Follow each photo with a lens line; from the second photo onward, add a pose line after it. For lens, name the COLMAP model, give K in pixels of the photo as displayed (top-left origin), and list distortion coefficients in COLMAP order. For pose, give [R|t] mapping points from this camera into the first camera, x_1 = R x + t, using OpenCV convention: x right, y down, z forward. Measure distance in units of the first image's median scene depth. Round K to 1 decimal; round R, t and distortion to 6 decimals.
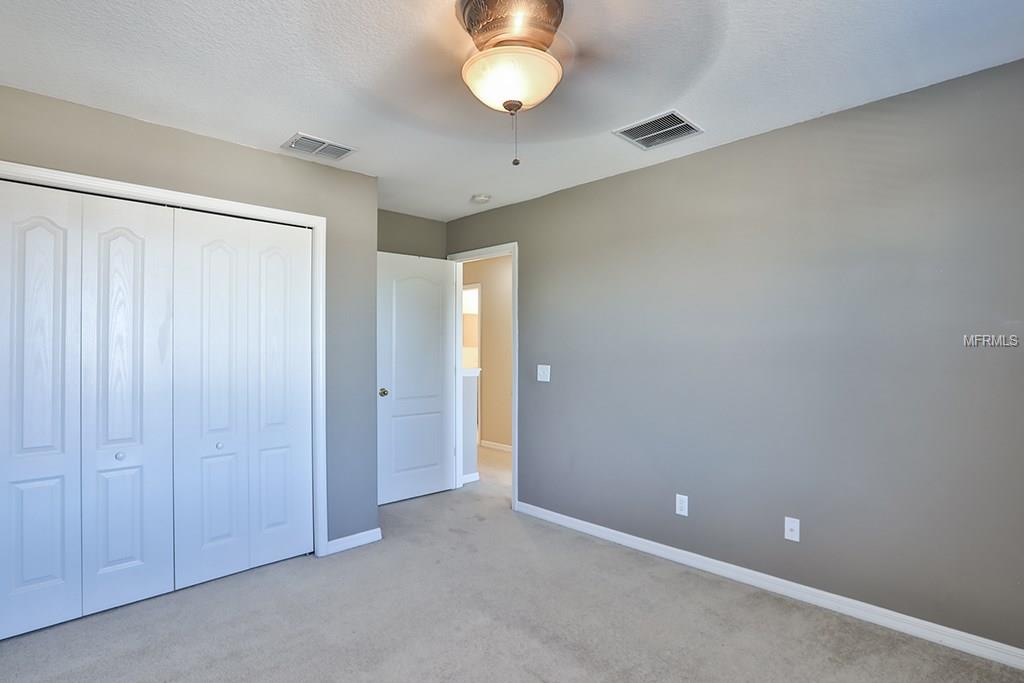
lens RADIAL K [[508.7, 0, 502.1], [0, 508.7, 342.3], [0, 0, 1]] dist [-0.041475, 0.015392]
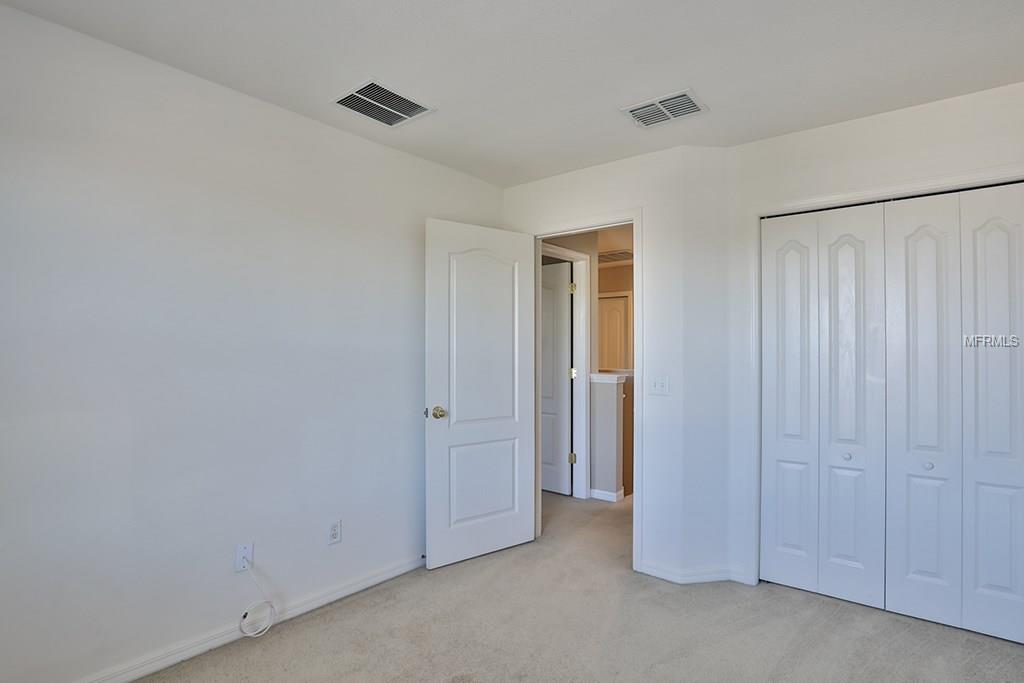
lens RADIAL K [[508.7, 0, 502.7], [0, 508.7, 345.8], [0, 0, 1]] dist [-0.041475, 0.015392]
pose [[0.122494, -0.008612, -0.992432, 0.179829], [0.010860, 0.999914, -0.007336, -0.000716], [0.992410, -0.009879, 0.122577, 0.167061]]
